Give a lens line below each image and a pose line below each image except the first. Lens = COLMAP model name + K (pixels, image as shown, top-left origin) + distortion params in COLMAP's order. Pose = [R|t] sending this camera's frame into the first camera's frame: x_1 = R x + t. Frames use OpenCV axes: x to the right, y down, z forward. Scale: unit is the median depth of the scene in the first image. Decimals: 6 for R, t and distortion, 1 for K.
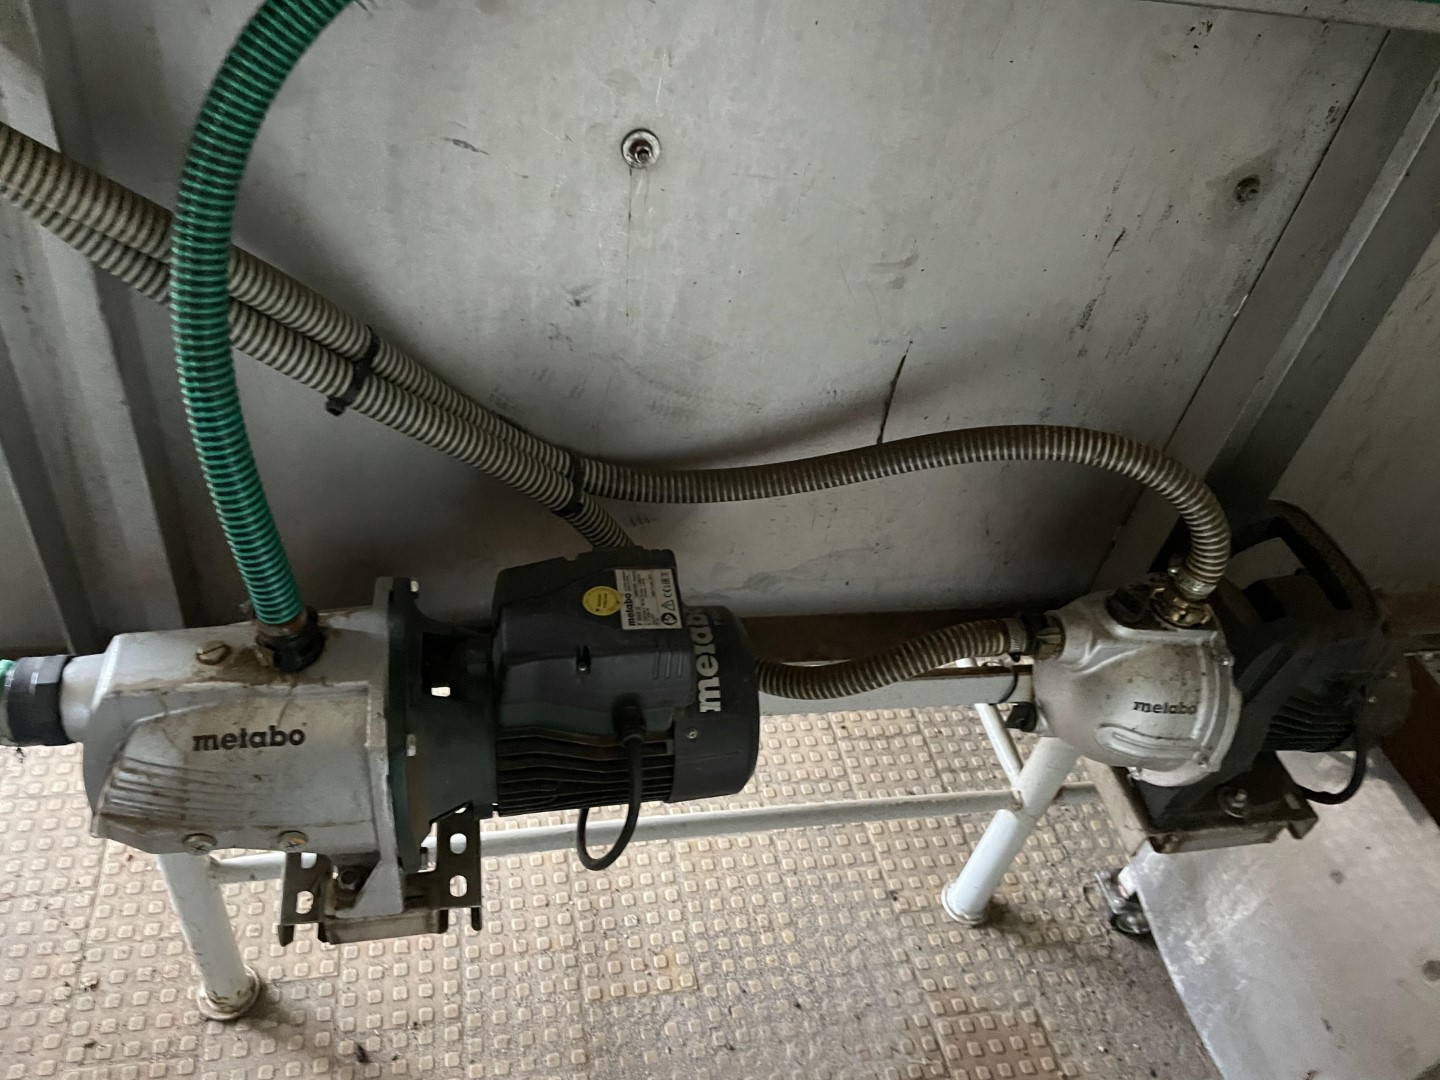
lens RADIAL K [[1089.8, 0, 721.3], [0, 1089.8, 515.4], [0, 0, 1]] dist [0.092255, -0.134536]
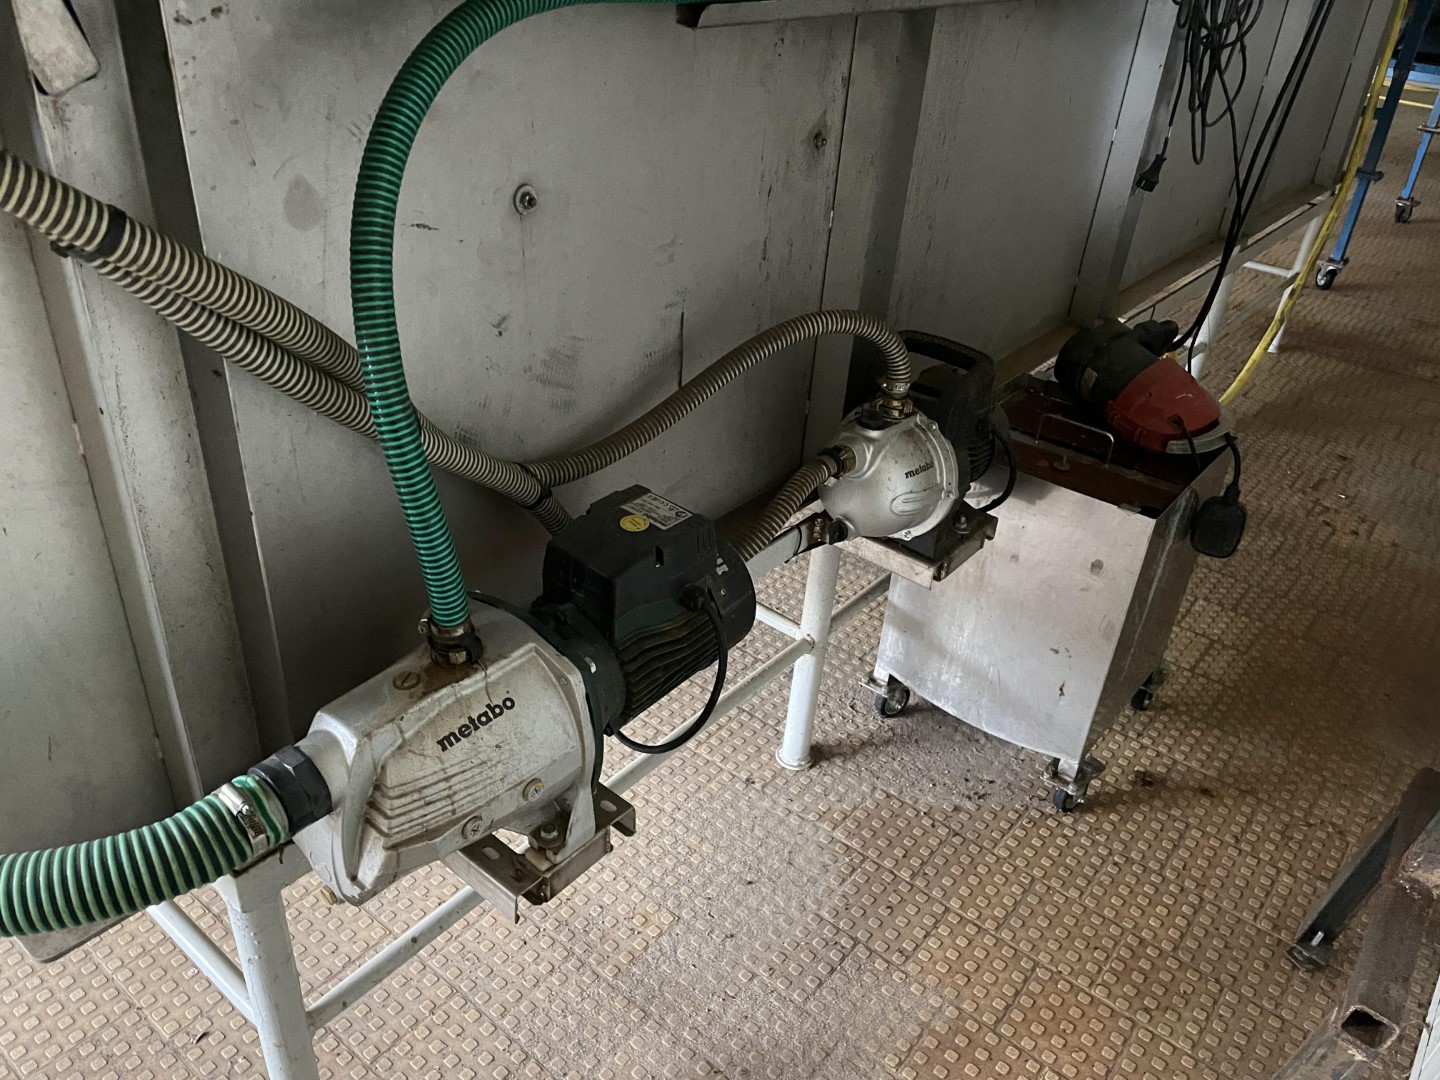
lens RADIAL K [[1087.1, 0, 713.8], [0, 1087.1, 534.4], [0, 0, 1]] dist [0.094988, -0.119807]
pose [[0.770664, -0.411027, 0.486964, -0.580077], [0.458466, 0.888380, 0.024283, 0.087145], [-0.442590, 0.204542, 0.873085, -0.163295]]
